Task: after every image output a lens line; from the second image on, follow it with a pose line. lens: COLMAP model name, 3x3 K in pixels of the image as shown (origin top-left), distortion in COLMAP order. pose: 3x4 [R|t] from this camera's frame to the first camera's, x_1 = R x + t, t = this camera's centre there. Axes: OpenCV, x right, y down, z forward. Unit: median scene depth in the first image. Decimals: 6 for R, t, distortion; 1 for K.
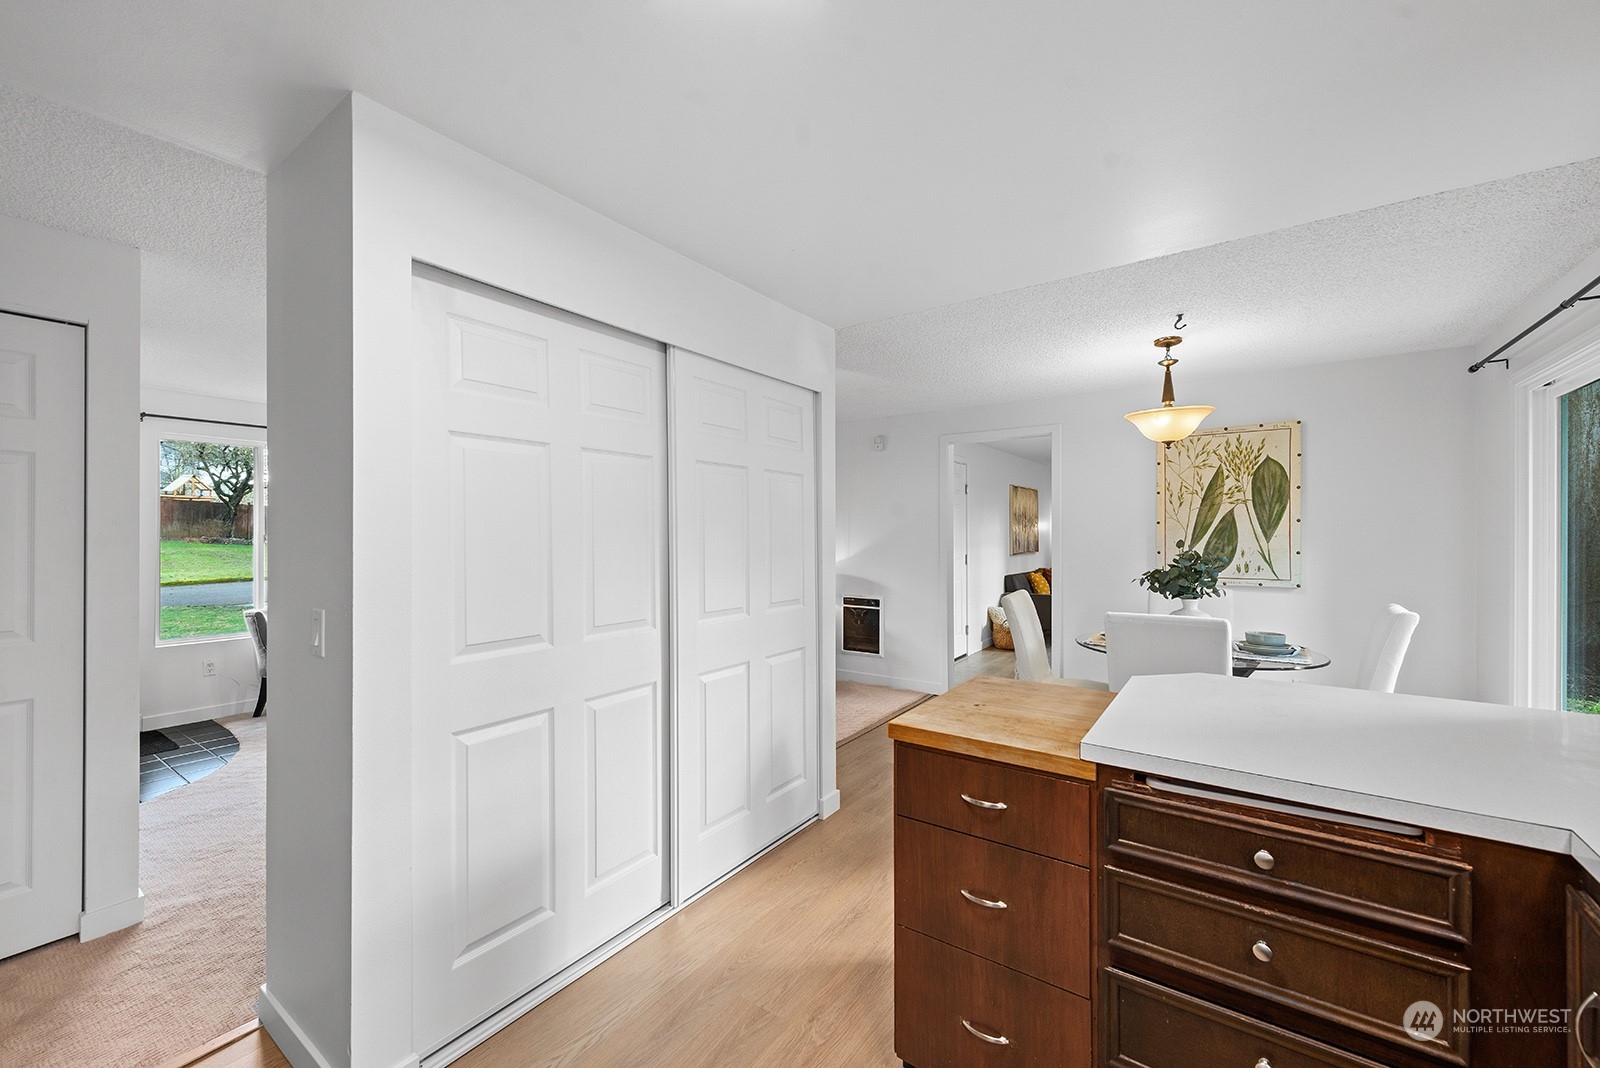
lens RADIAL K [[634.1, 0, 797.9], [0, 634.1, 536.0], [0, 0, 1]] dist [0.002418, 0.000049]
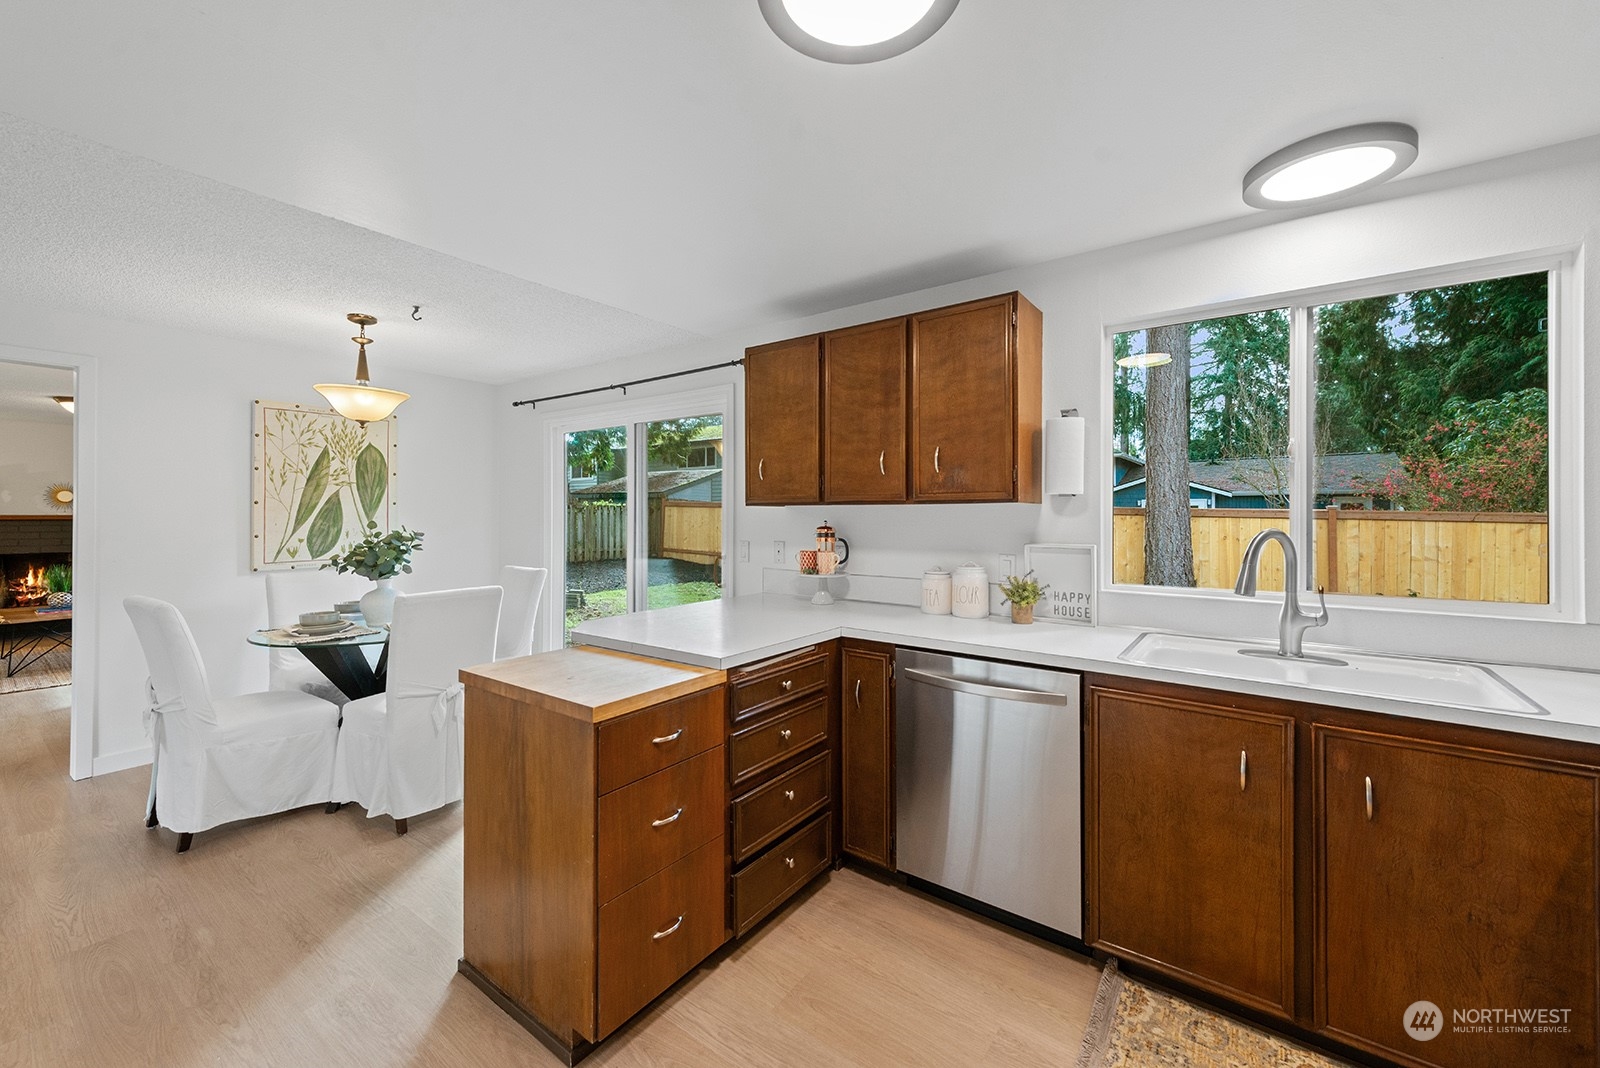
lens RADIAL K [[634.1, 0, 792.9], [0, 634.1, 513.4], [0, 0, 1]] dist [0.002418, 0.000049]
pose [[0.018533, 0.003576, 0.999822, -0.323433], [0.004820, 0.999982, -0.003666, 0.001127], [-0.999817, 0.004887, 0.018515, 0.263927]]
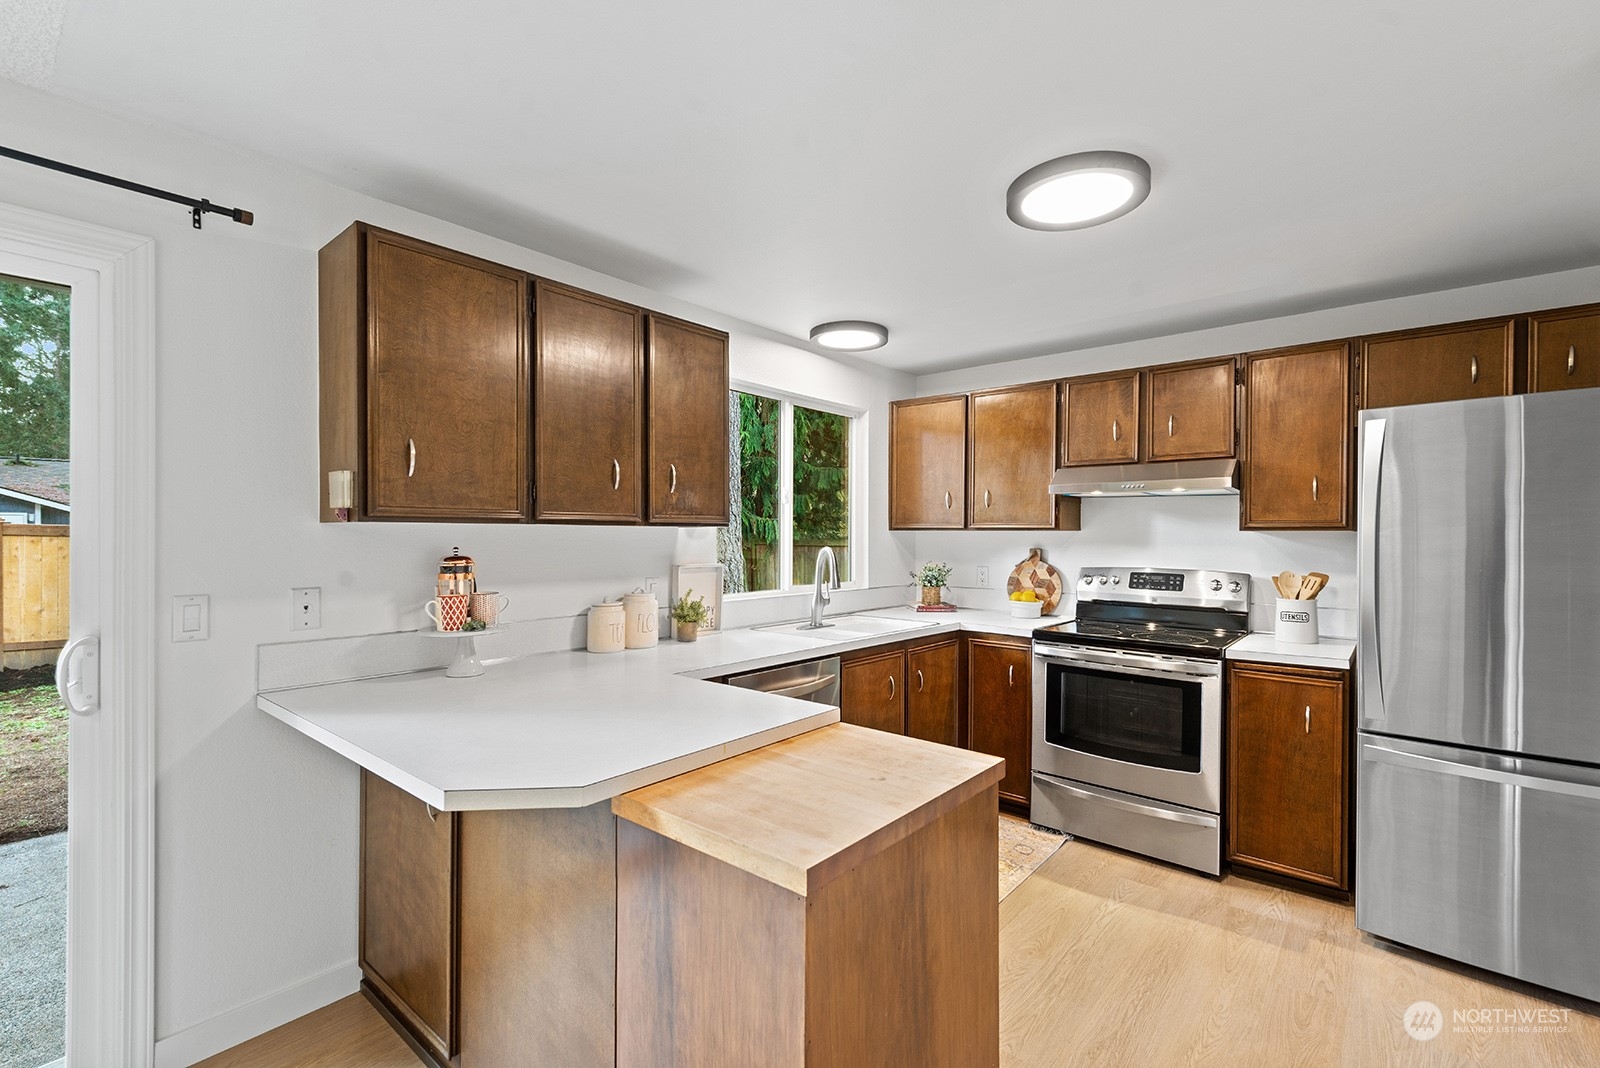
lens RADIAL K [[721.5, 0, 796.2], [0, 721.5, 539.0], [0, 0, 1]] dist [0.004352, 0.000062]
pose [[-0.996781, -0.000099, 0.080170, 0.135202], [0.000670, 0.999954, 0.009575, -0.004207], [-0.080167, 0.009597, -0.996735, 0.780342]]
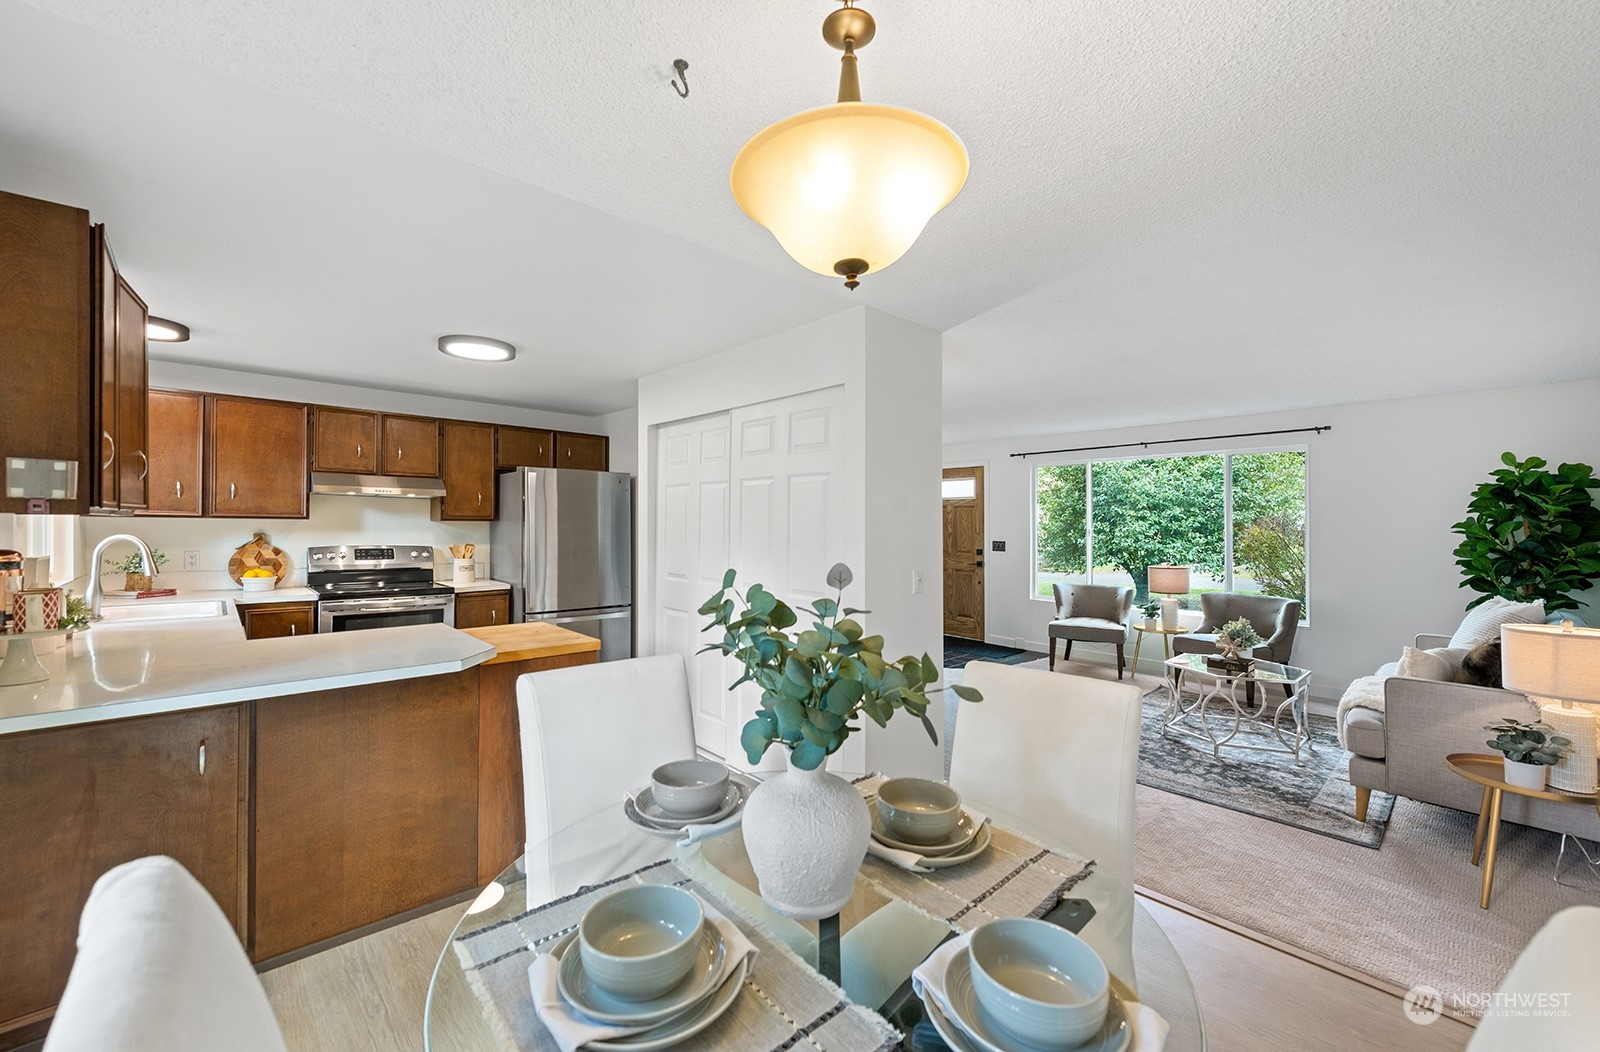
lens RADIAL K [[647.2, 0, 794.3], [0, 647.2, 523.2], [0, 0, 1]] dist [0.000133, 0.000018]
pose [[-0.220767, 0.000757, -0.975326, 0.795204], [-0.010558, 0.999939, 0.003166, -0.012243], [0.975269, 0.010996, -0.220746, 0.875550]]
